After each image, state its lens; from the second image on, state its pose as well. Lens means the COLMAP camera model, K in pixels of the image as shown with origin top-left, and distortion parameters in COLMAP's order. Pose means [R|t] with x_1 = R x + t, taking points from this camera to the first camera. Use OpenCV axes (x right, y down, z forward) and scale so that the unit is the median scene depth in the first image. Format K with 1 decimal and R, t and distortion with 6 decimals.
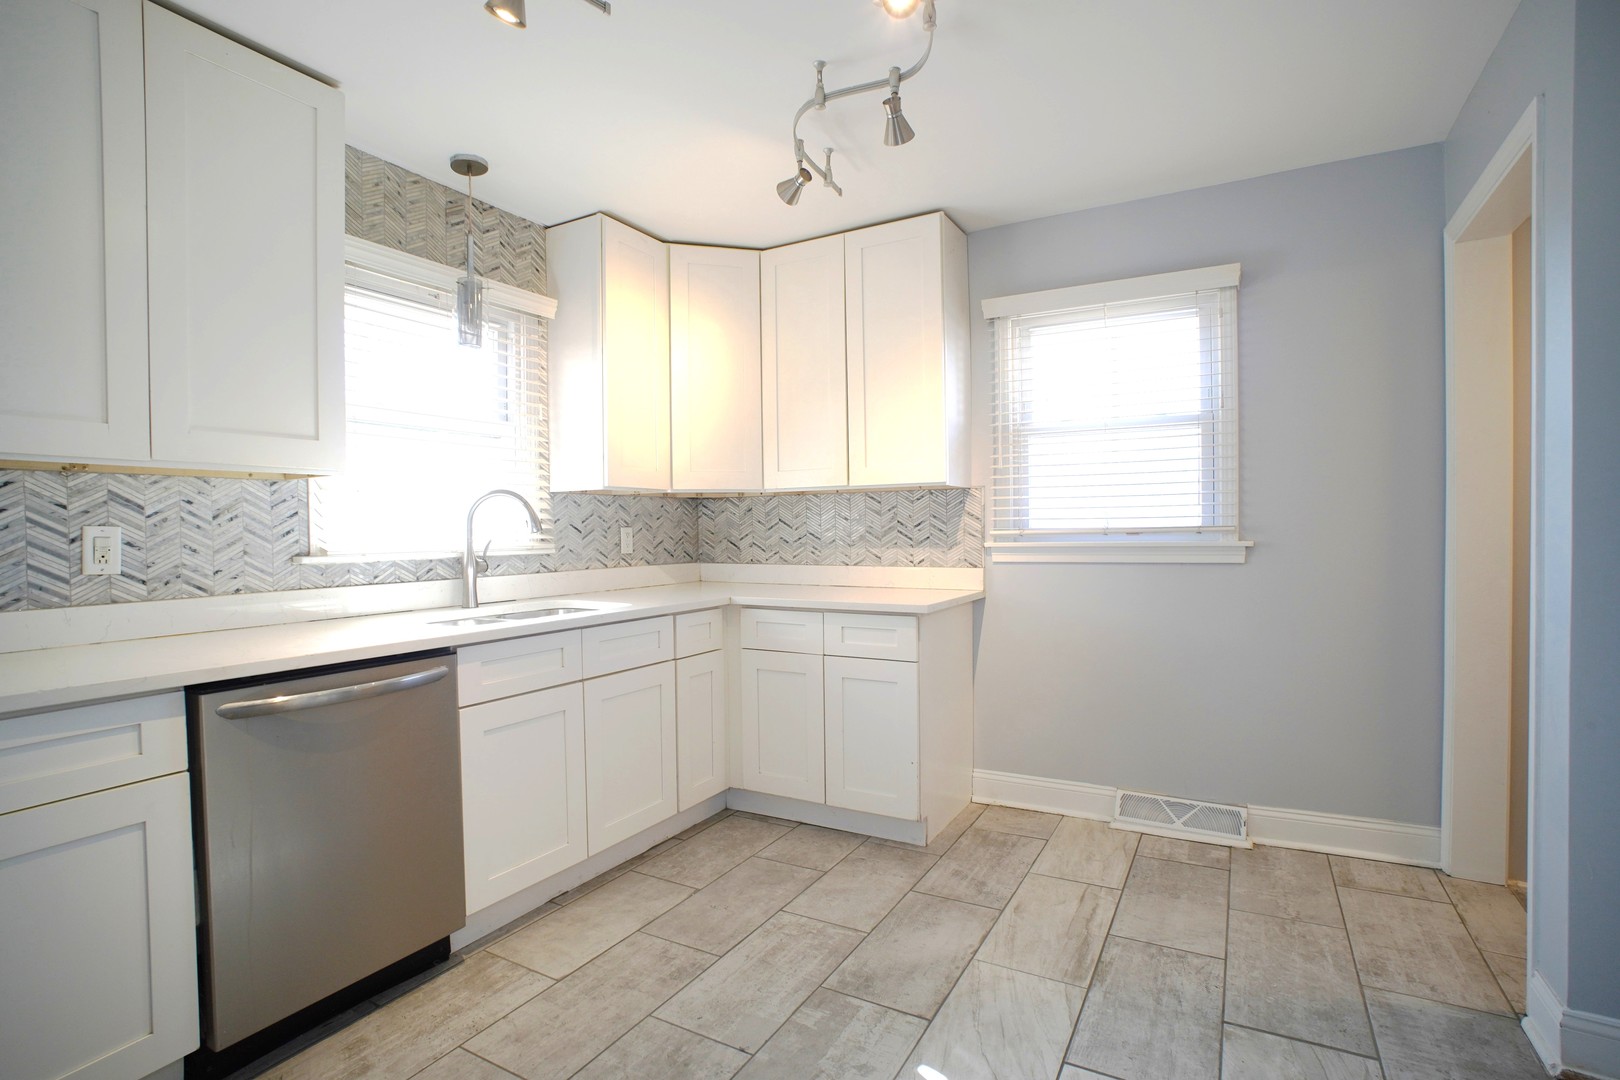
lens RADIAL K [[779.8, 0, 810.4], [0, 779.8, 545.3], [0, 0, 1]] dist [-0.081587, 0.033761]
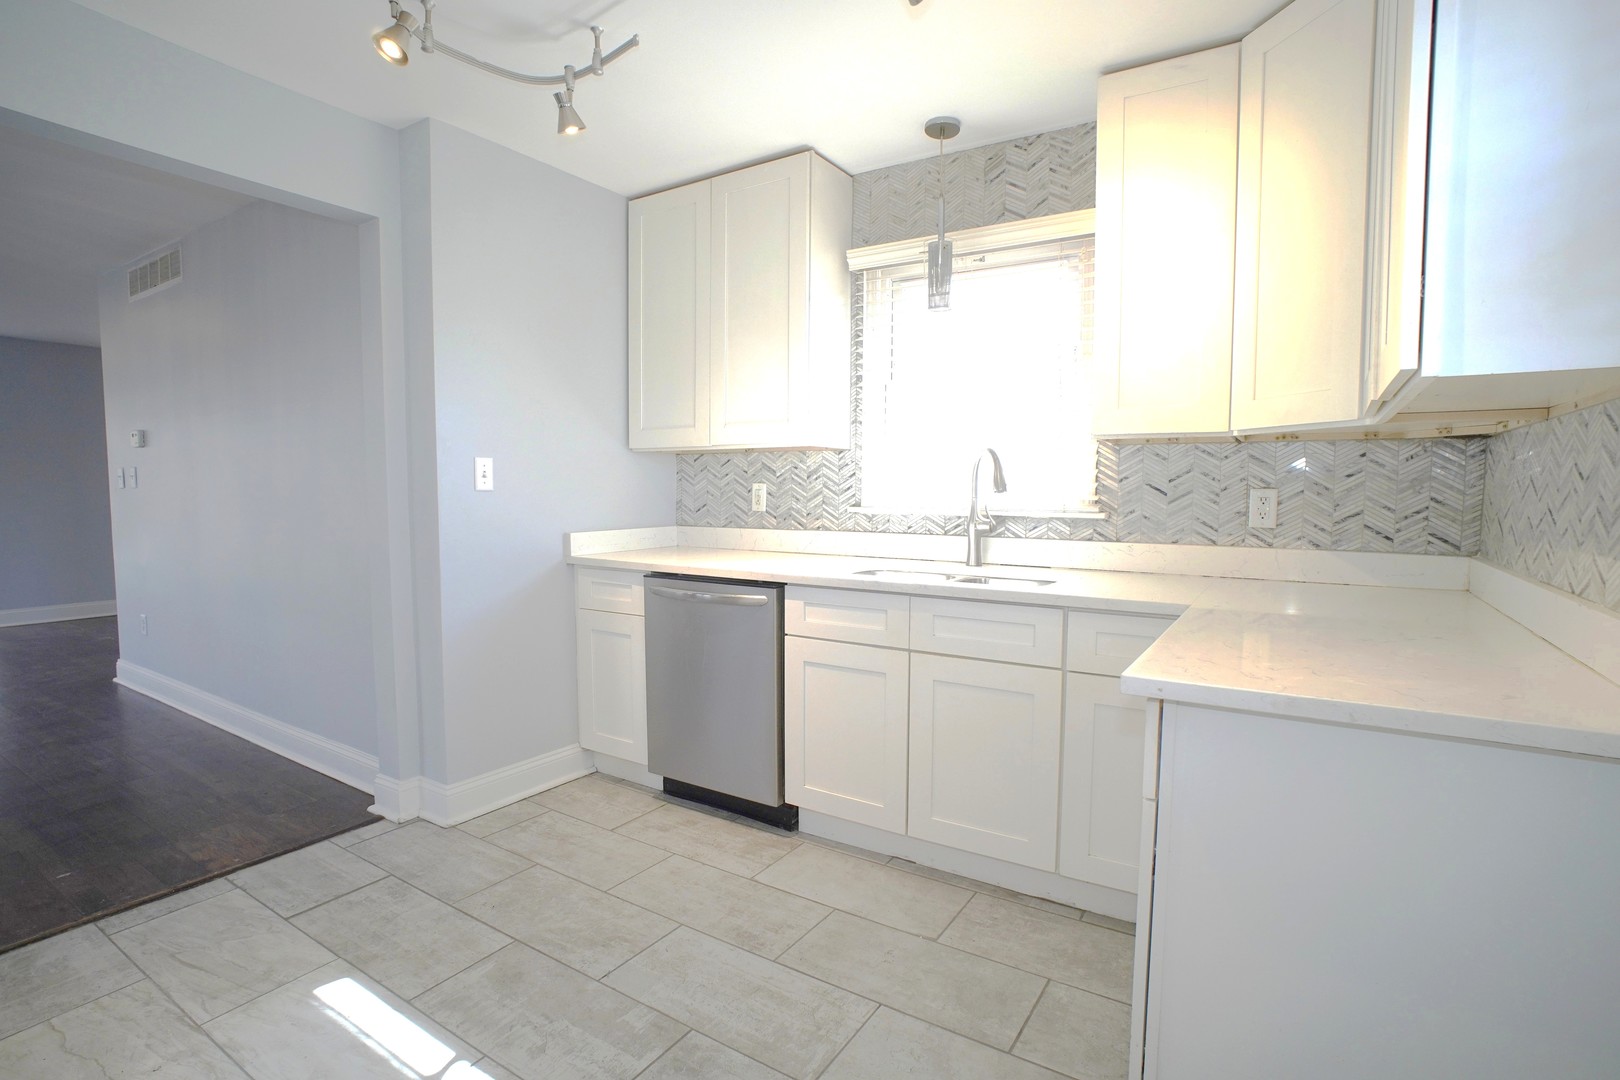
lens RADIAL K [[779.8, 0, 810.4], [0, 779.8, 545.3], [0, 0, 1]] dist [-0.081587, 0.033761]
pose [[-0.057961, 0.086095, -0.994600, 0.600973], [-0.023814, 0.995872, 0.087593, -0.030744], [0.998035, 0.028762, -0.055672, 0.868273]]
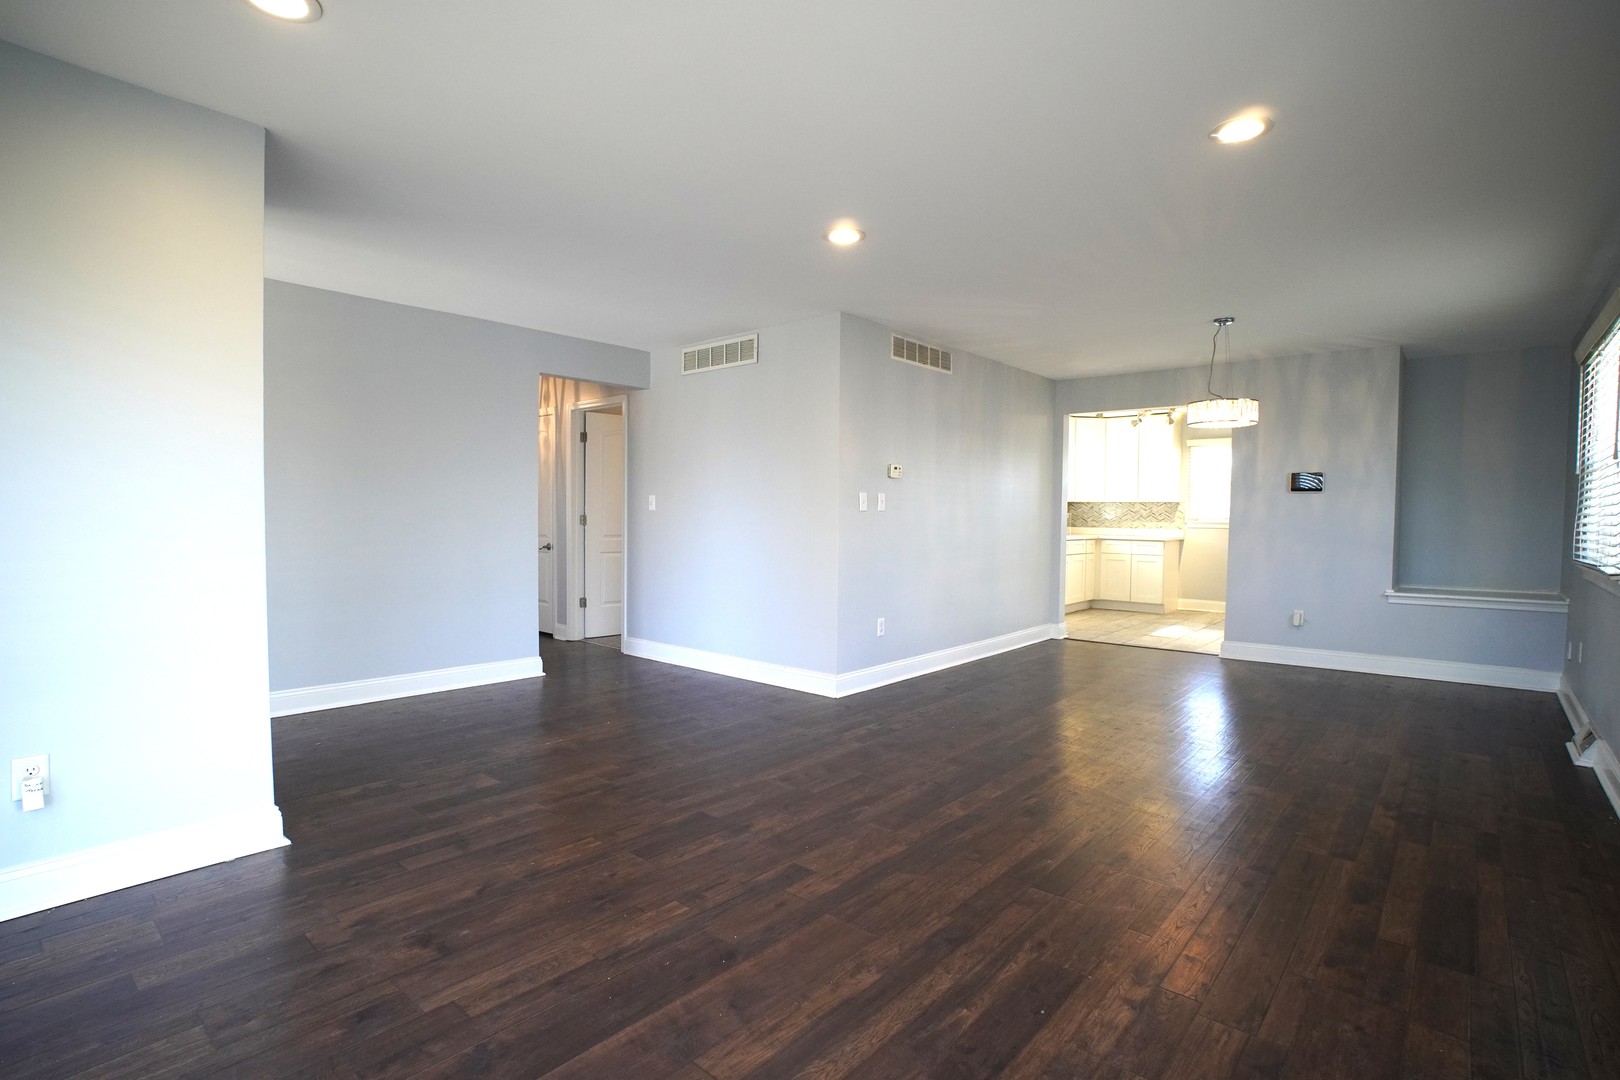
lens RADIAL K [[779.8, 0, 810.4], [0, 779.8, 545.3], [0, 0, 1]] dist [-0.081587, 0.033761]
pose [[0.978572, 0.028476, -0.203928, -0.737970], [-0.024701, 0.999474, 0.021032, 0.081635], [0.204419, -0.015544, 0.978760, -2.773950]]
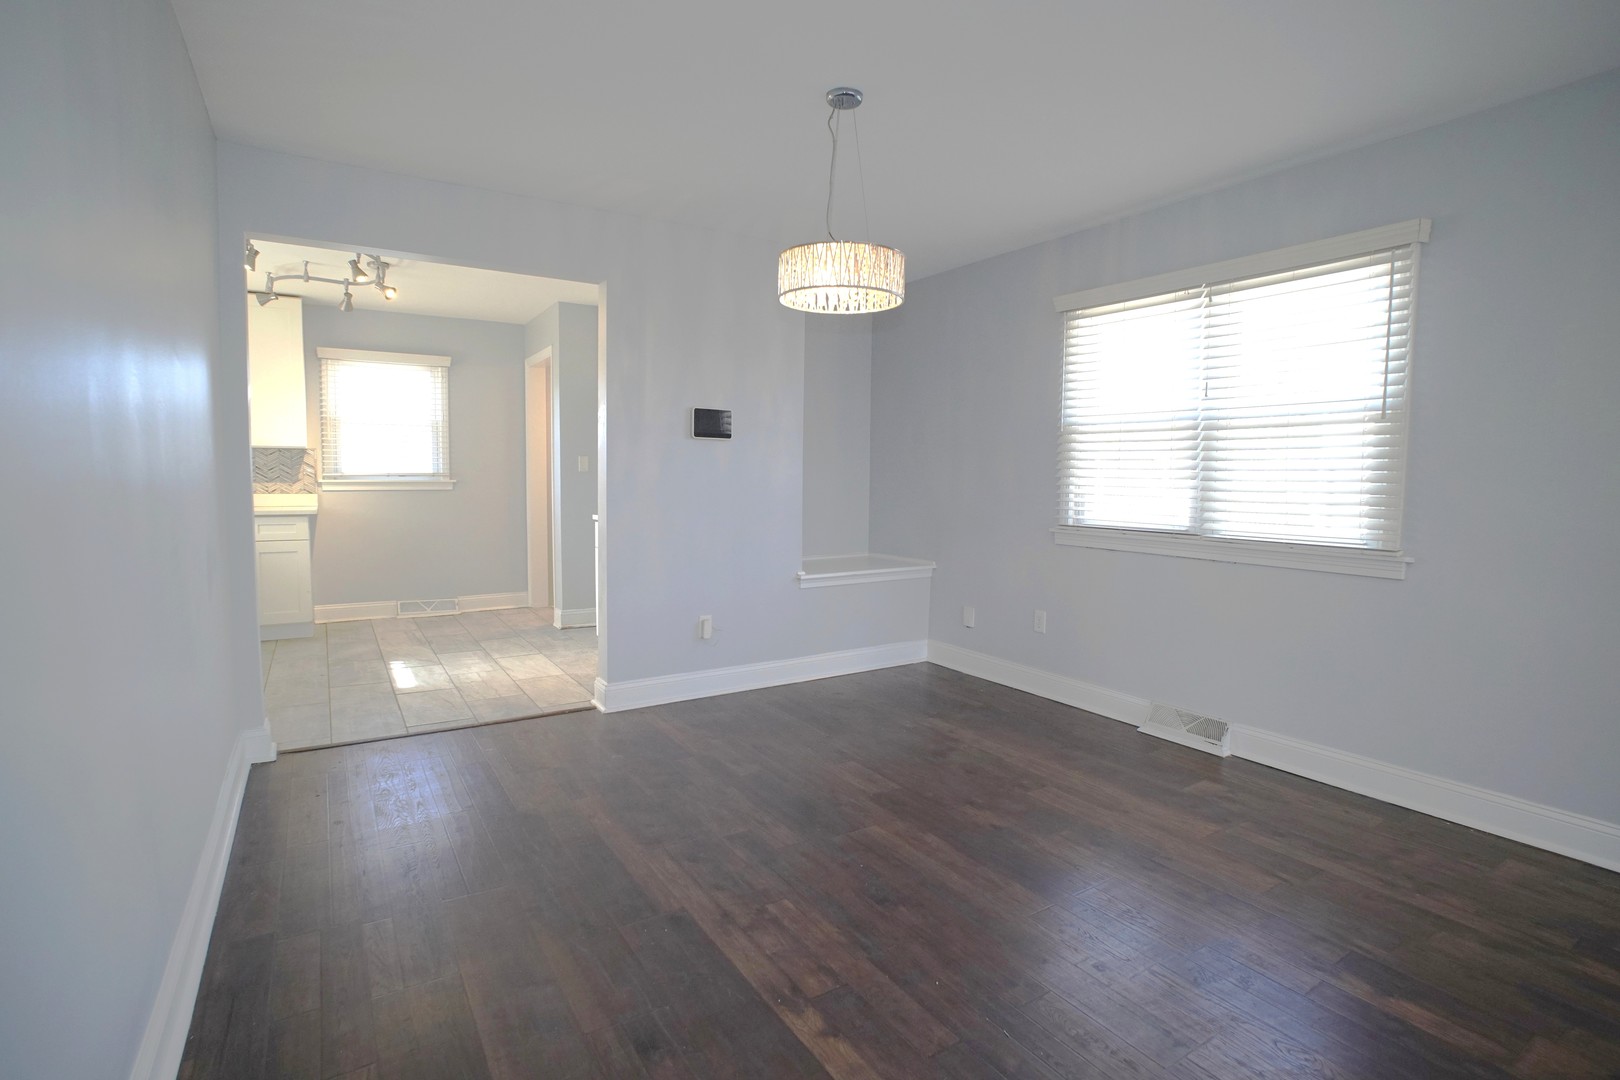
lens RADIAL K [[779.8, 0, 810.4], [0, 779.8, 545.3], [0, 0, 1]] dist [-0.081587, 0.033761]
pose [[0.469056, -0.056387, 0.881367, -1.043447], [0.000241, 0.997968, 0.063719, 0.047438], [-0.883169, -0.029676, 0.468116, -1.111160]]
